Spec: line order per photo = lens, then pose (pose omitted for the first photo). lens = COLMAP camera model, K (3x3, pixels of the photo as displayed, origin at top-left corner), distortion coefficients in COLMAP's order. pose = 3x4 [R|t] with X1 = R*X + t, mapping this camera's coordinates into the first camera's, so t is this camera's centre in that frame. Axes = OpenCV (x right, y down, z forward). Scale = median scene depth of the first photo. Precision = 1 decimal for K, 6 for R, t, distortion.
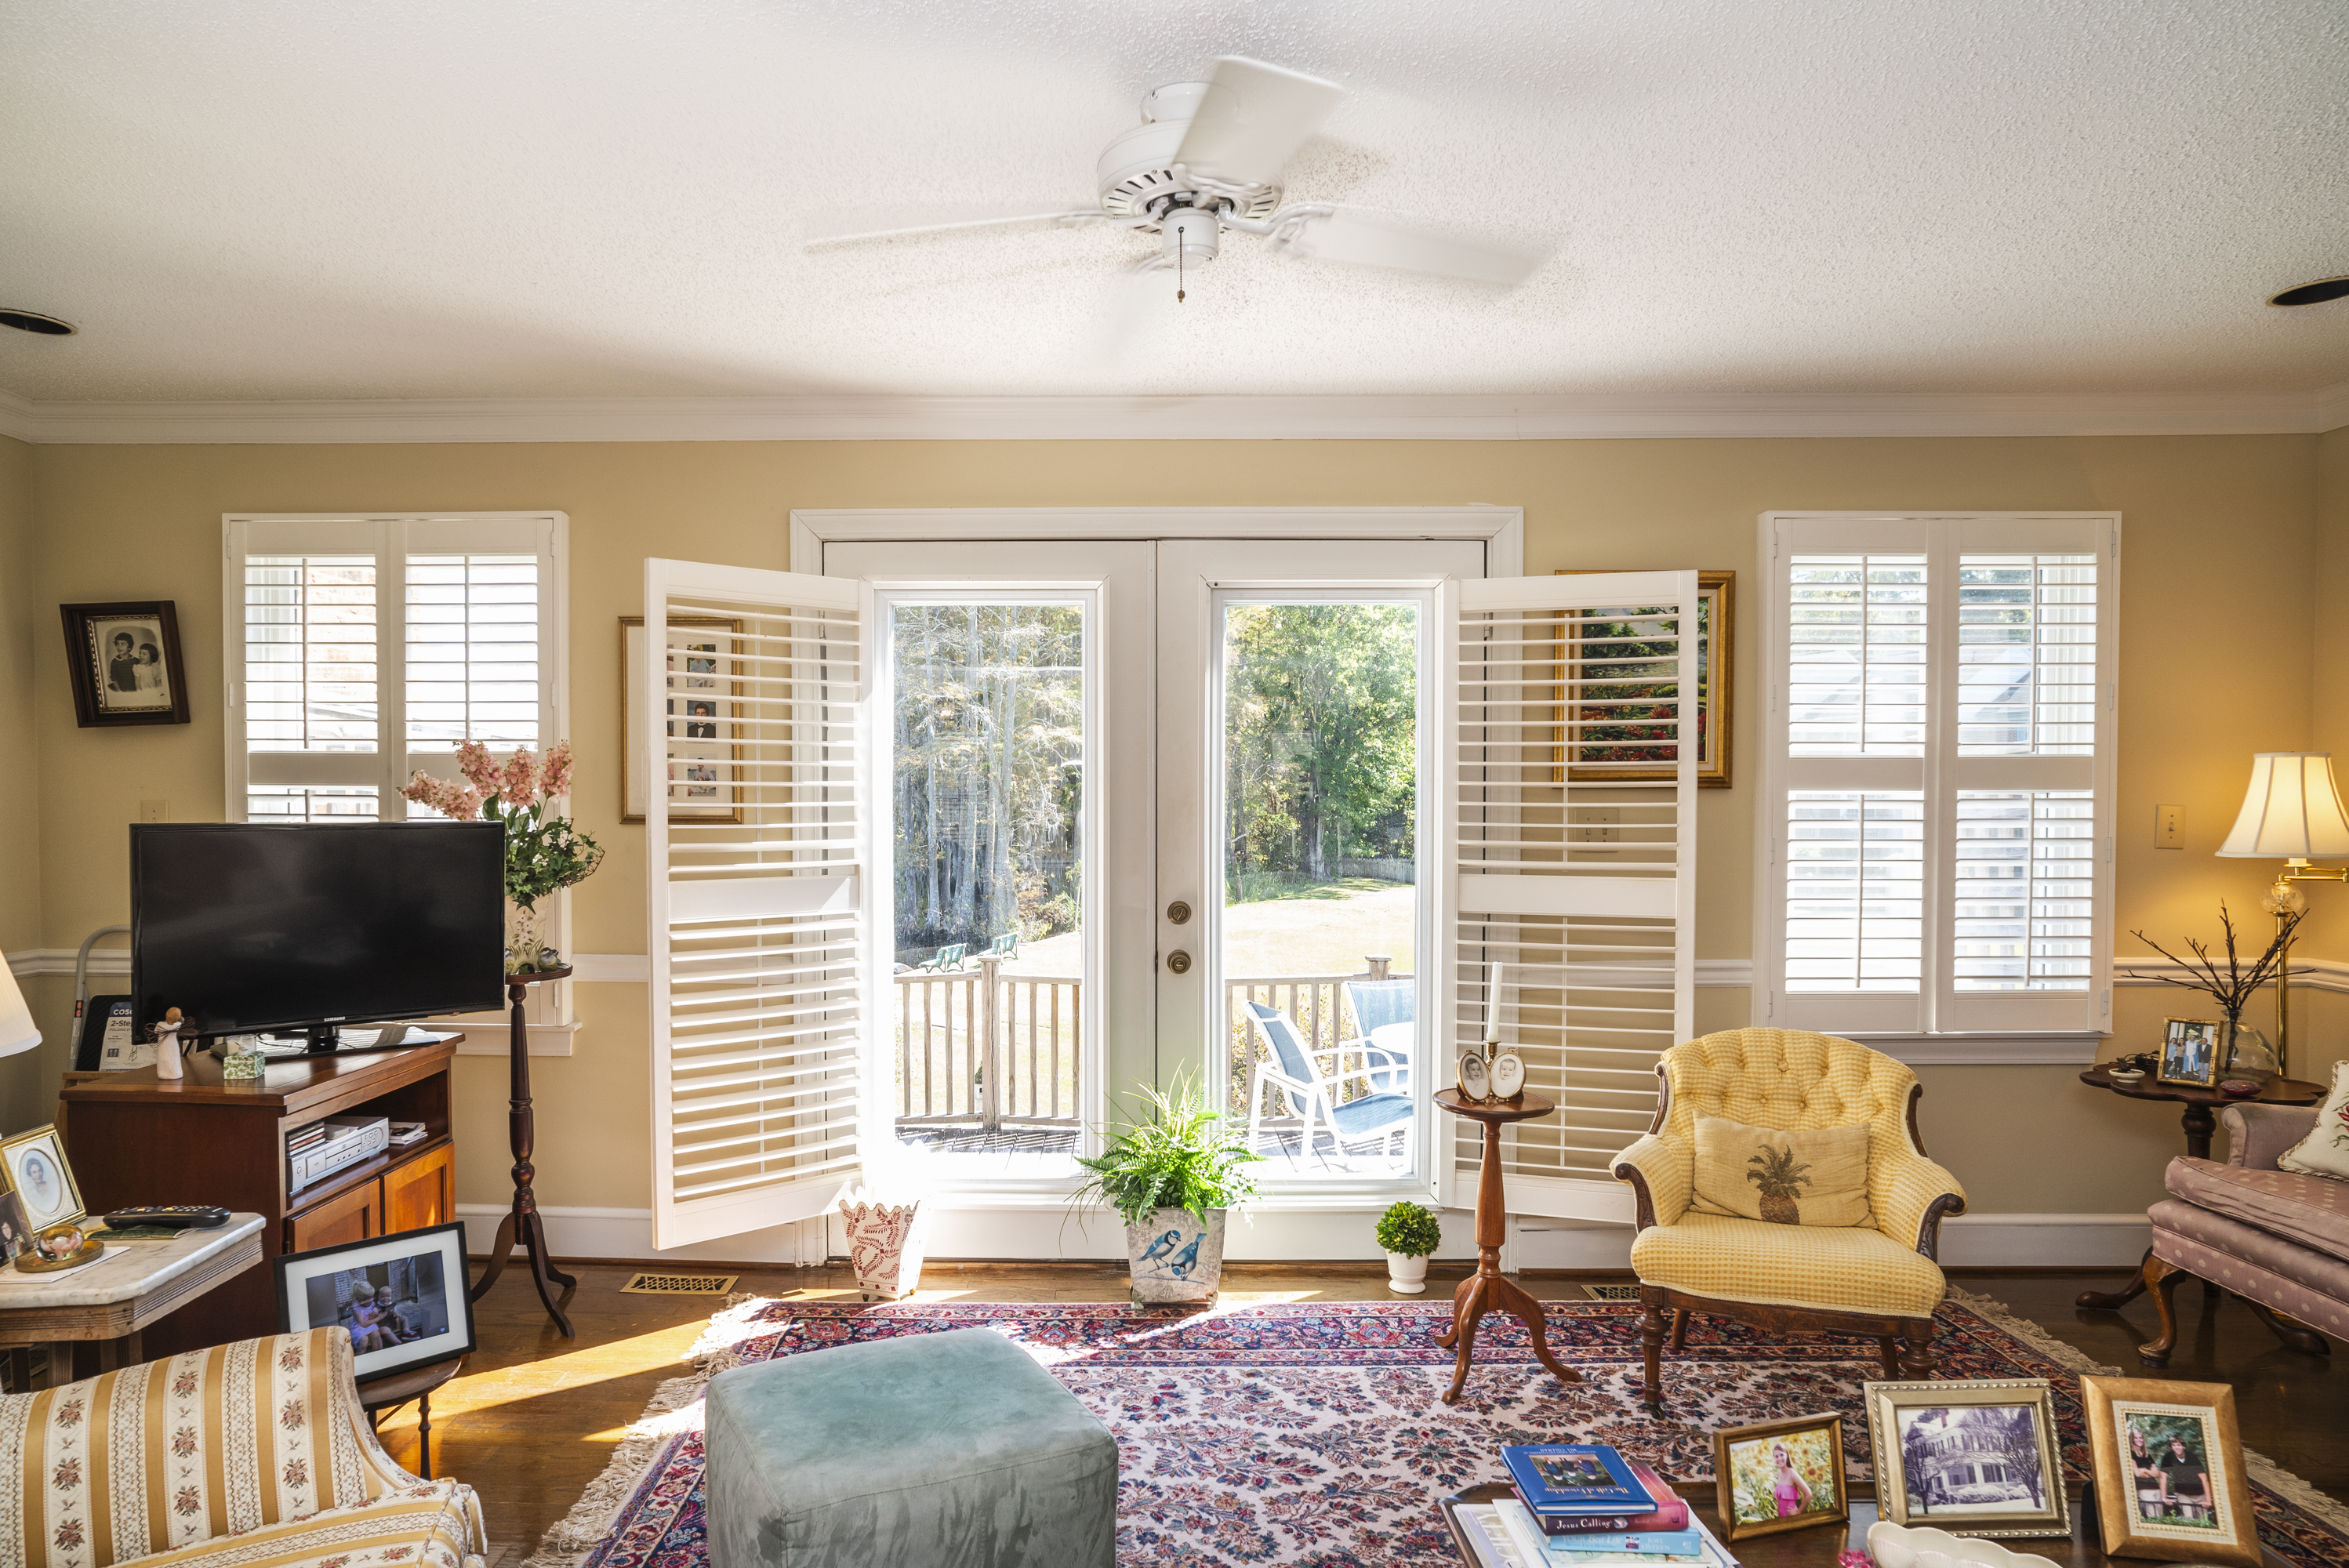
lens RADIAL K [[1463.0, 0, 1146.7], [0, 1463.0, 848.1], [0, 0, 1]] dist [-0.075674, 0.059094]
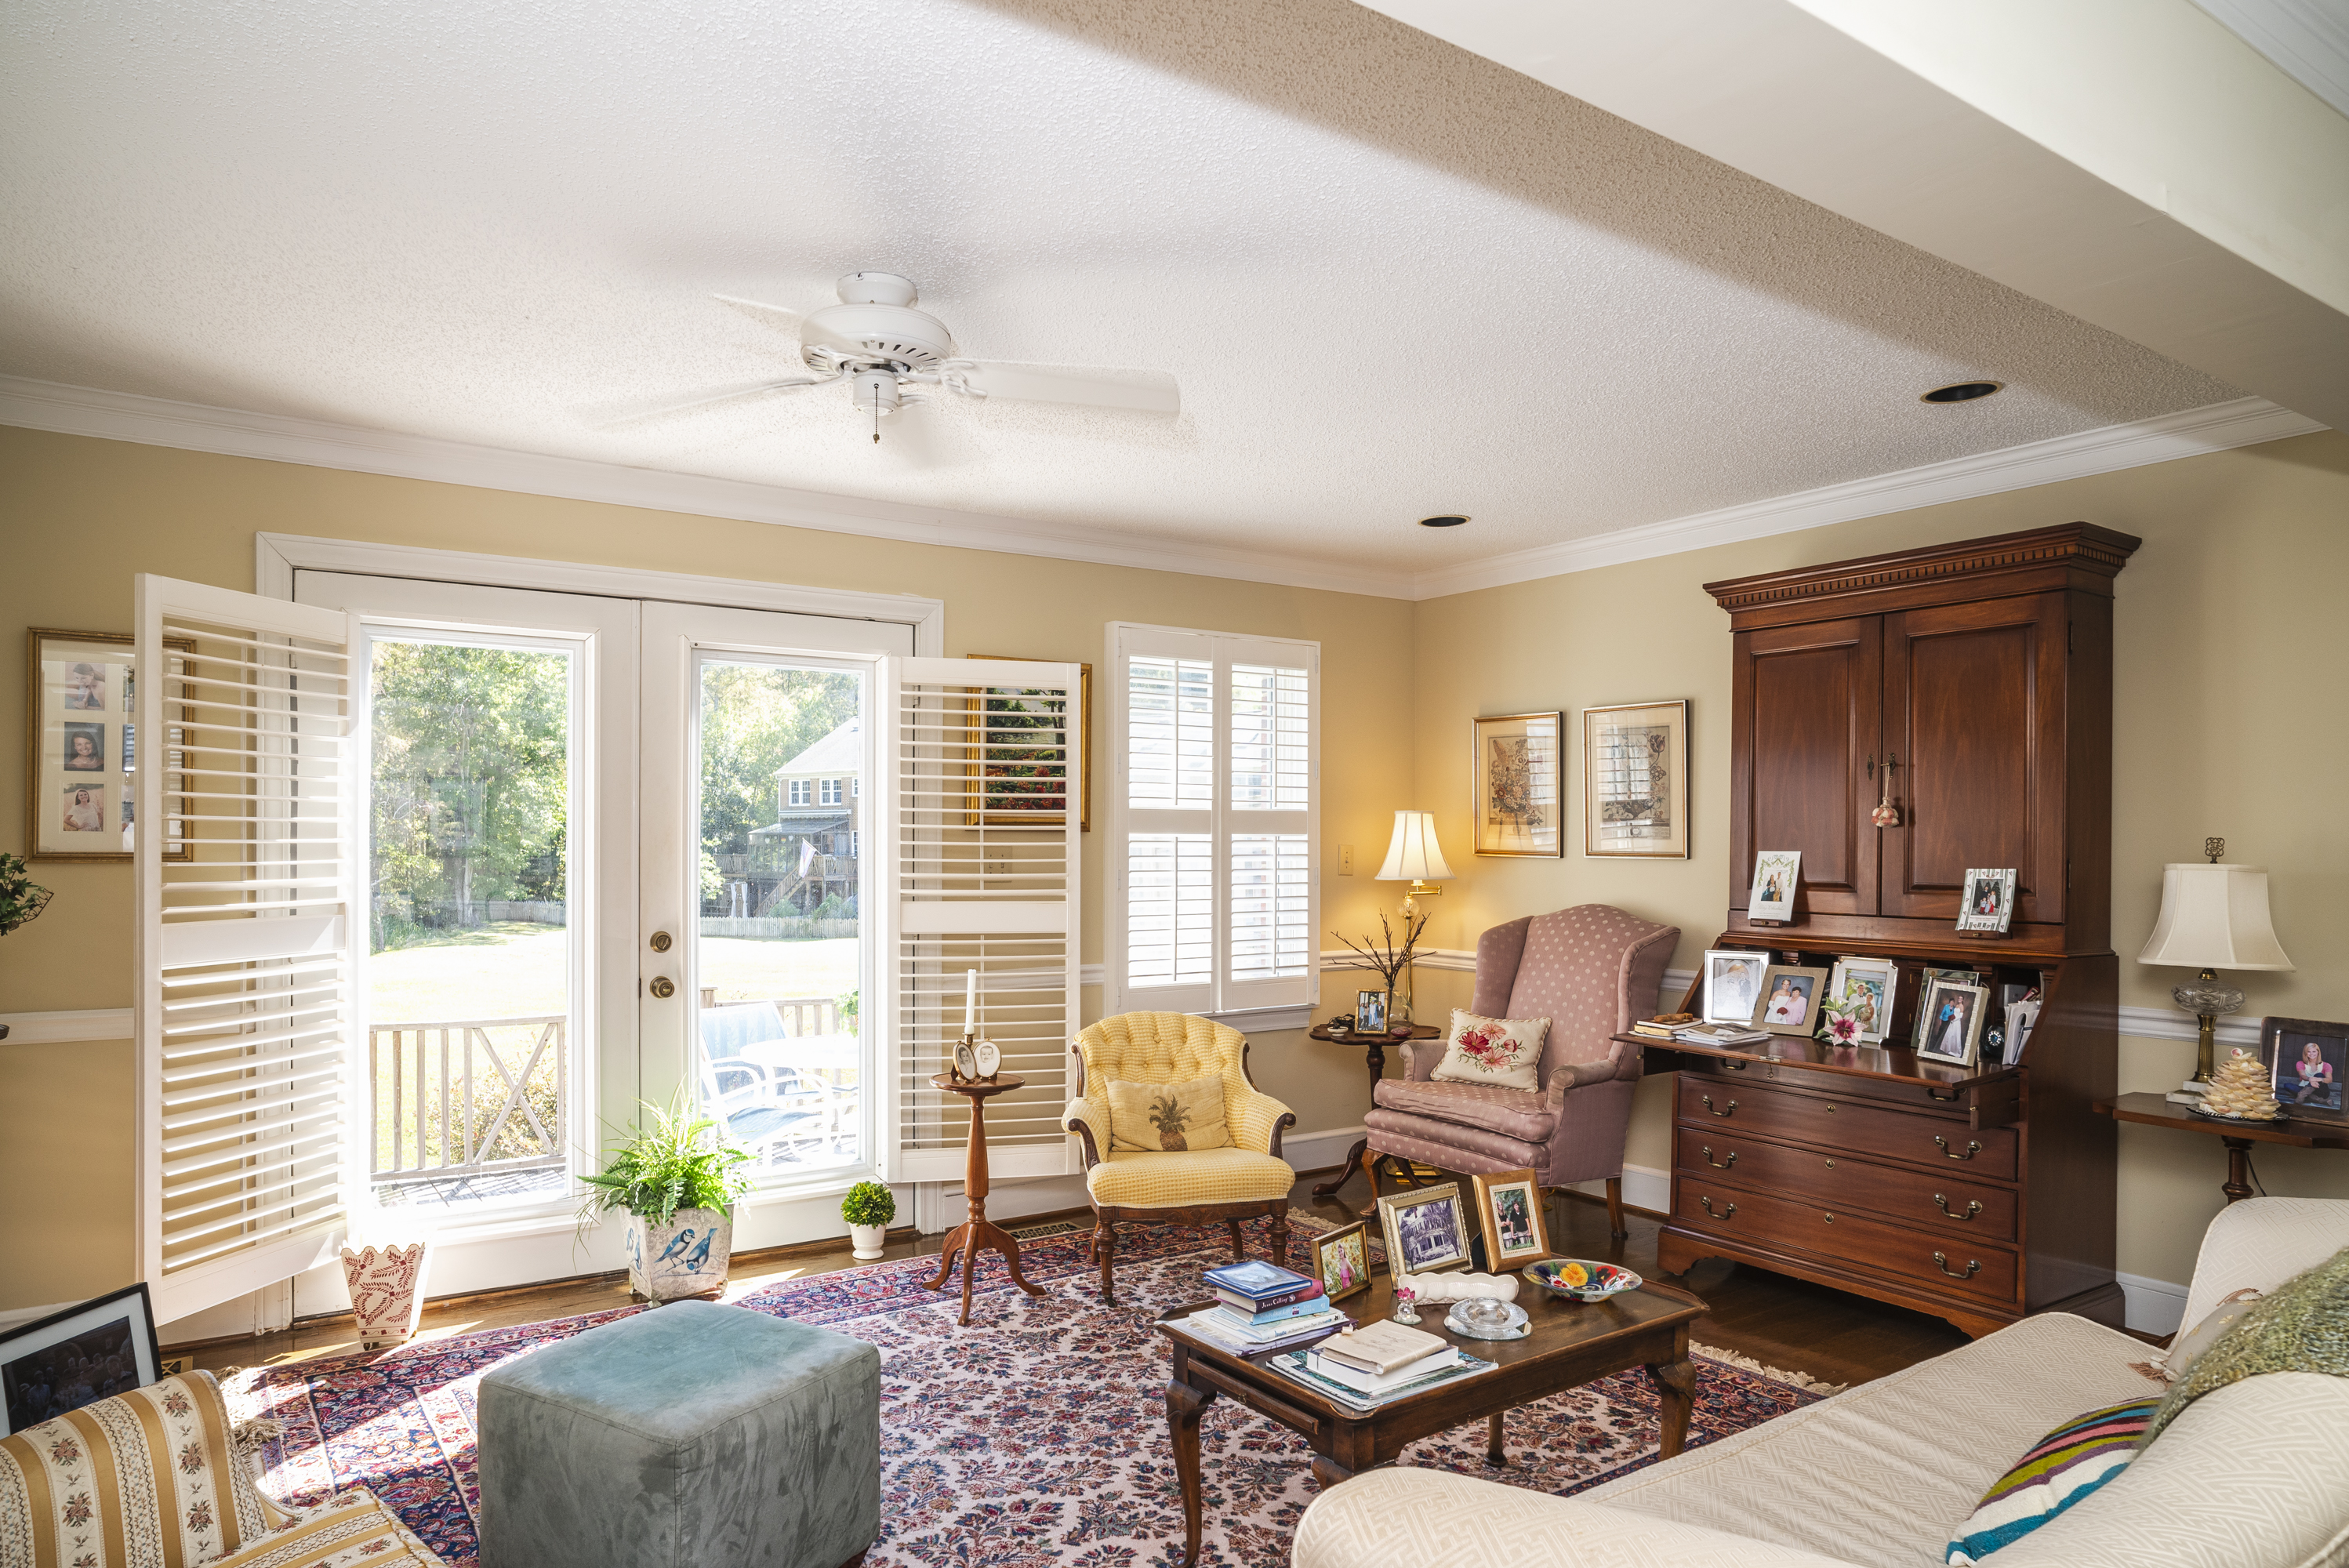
lens RADIAL K [[1463.0, 0, 1146.7], [0, 1463.0, 848.1], [0, 0, 1]] dist [-0.075674, 0.059094]
pose [[0.814515, 0.001594, 0.580141, -0.326530], [0.015298, 0.999589, -0.024224, 0.006120], [-0.579941, 0.028606, 0.814156, -0.097778]]
